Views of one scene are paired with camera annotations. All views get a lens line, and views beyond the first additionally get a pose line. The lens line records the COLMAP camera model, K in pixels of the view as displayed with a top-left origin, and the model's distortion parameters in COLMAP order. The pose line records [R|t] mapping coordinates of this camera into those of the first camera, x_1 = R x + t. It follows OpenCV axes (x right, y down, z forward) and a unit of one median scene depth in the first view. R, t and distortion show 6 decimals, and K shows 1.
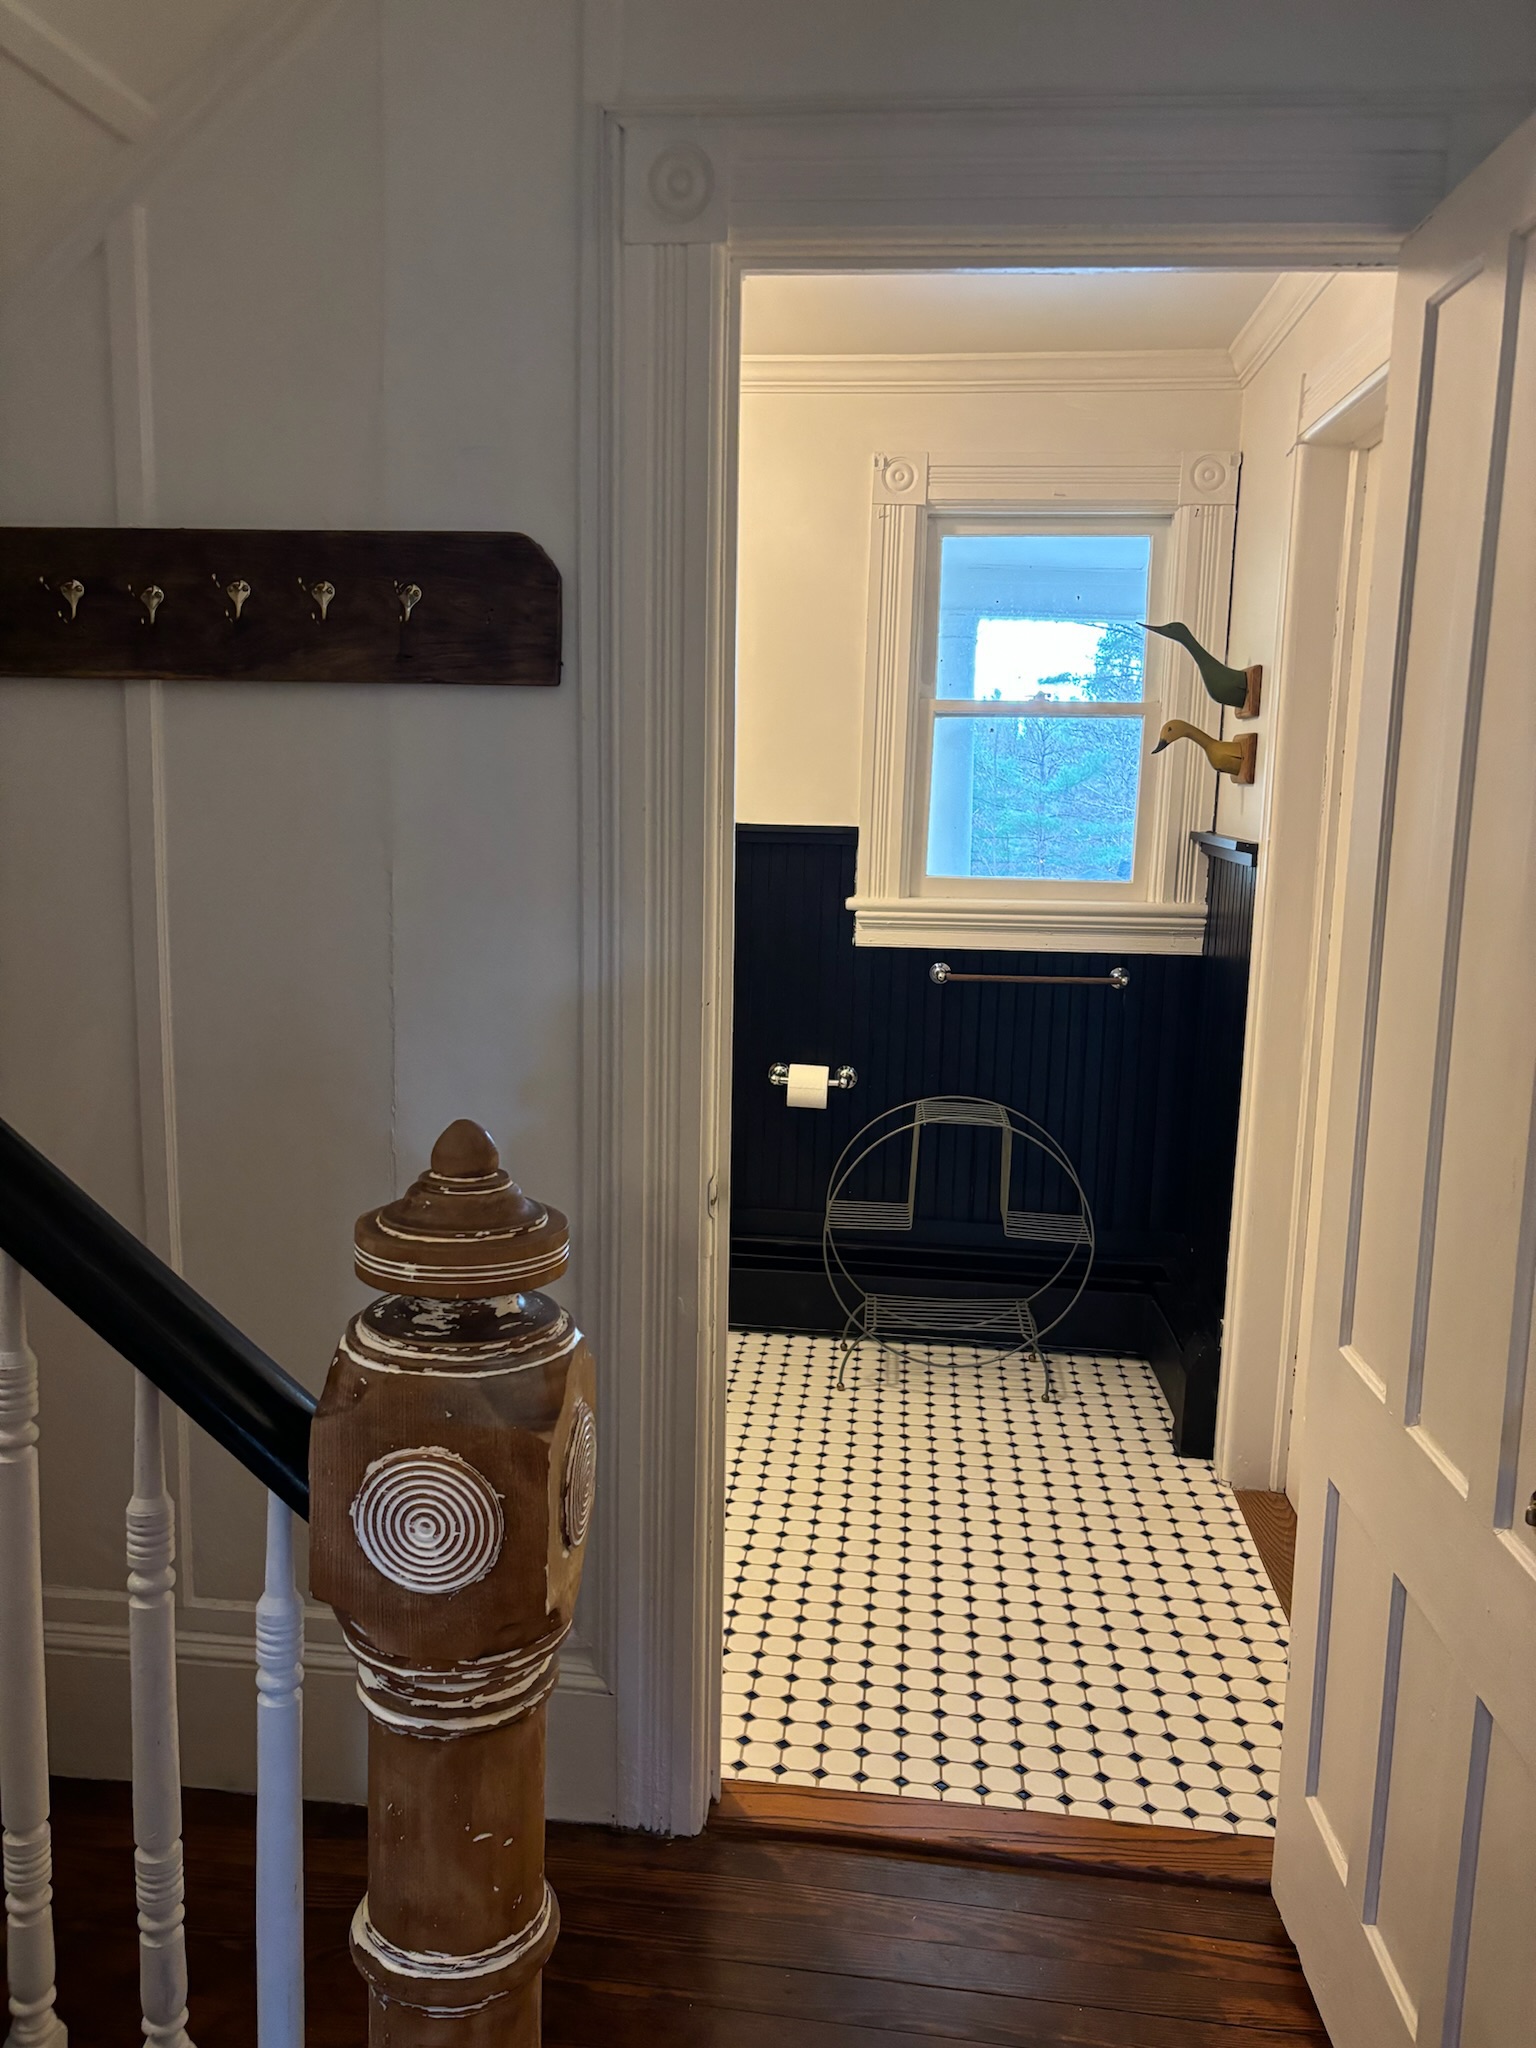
lens RADIAL K [[1547.2, 0, 766.8], [0, 1547.2, 1021.0], [0, 0, 1]] dist [0.016805, -0.040818]
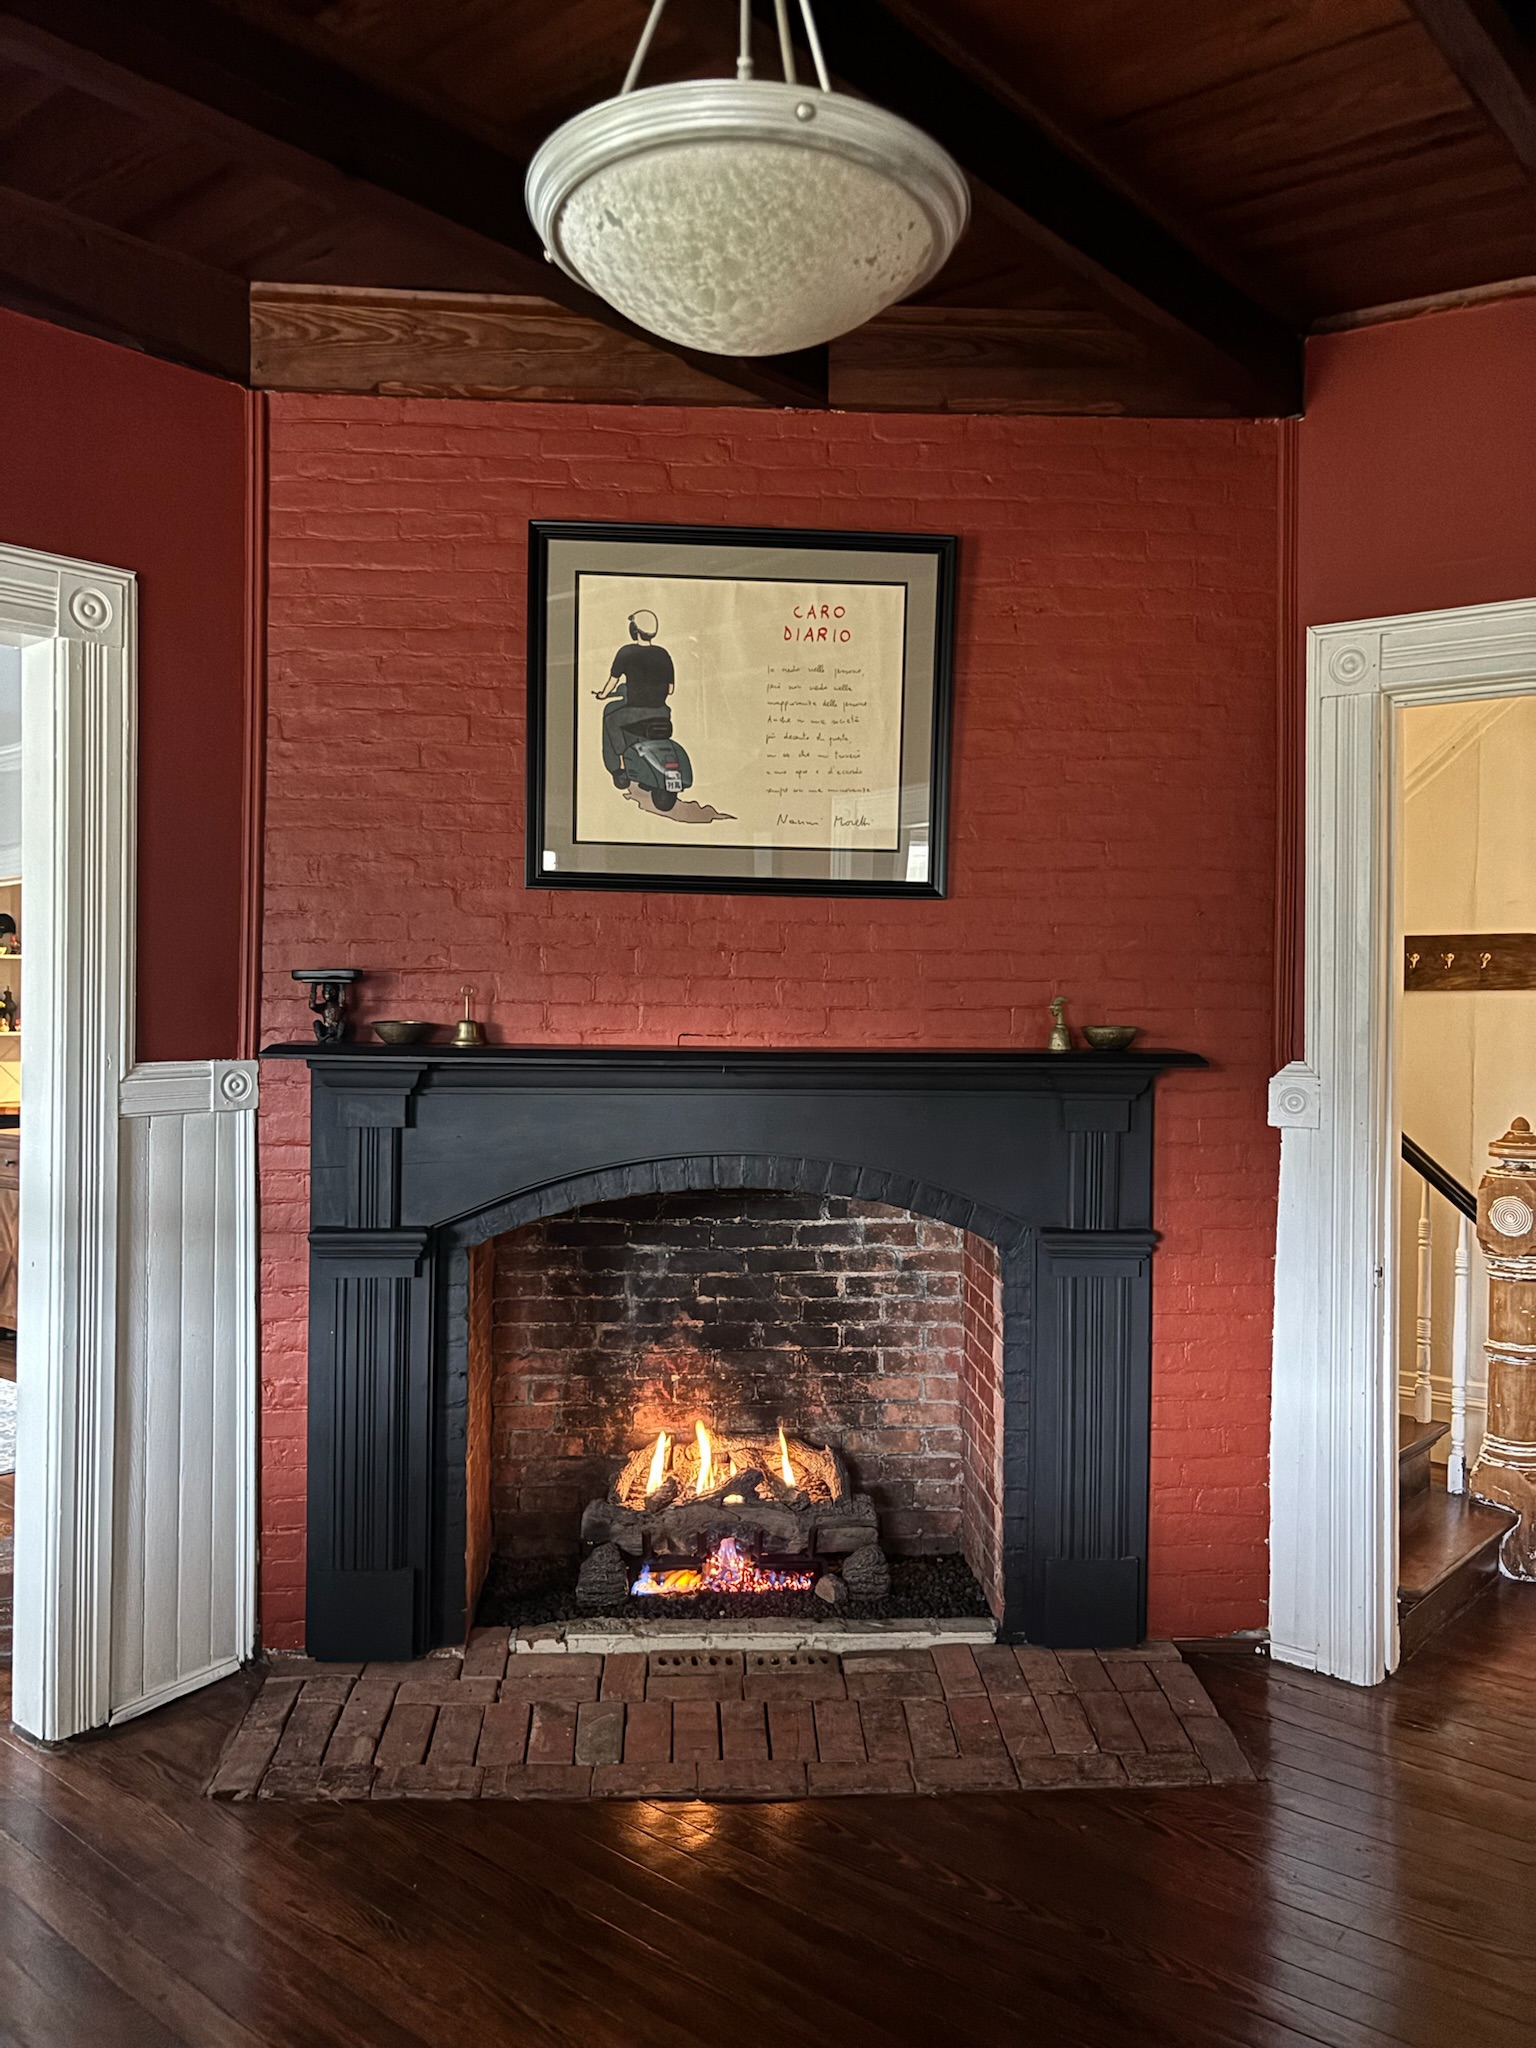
lens RADIAL K [[1547.2, 0, 767.6], [0, 1547.2, 1024.6], [0, 0, 1]] dist [0.016805, -0.040818]
pose [[0.828356, -0.023618, -0.559704, 0.388792], [-0.069630, 0.987022, -0.144702, 0.510439], [0.555857, 0.158837, 0.815962, -3.036189]]
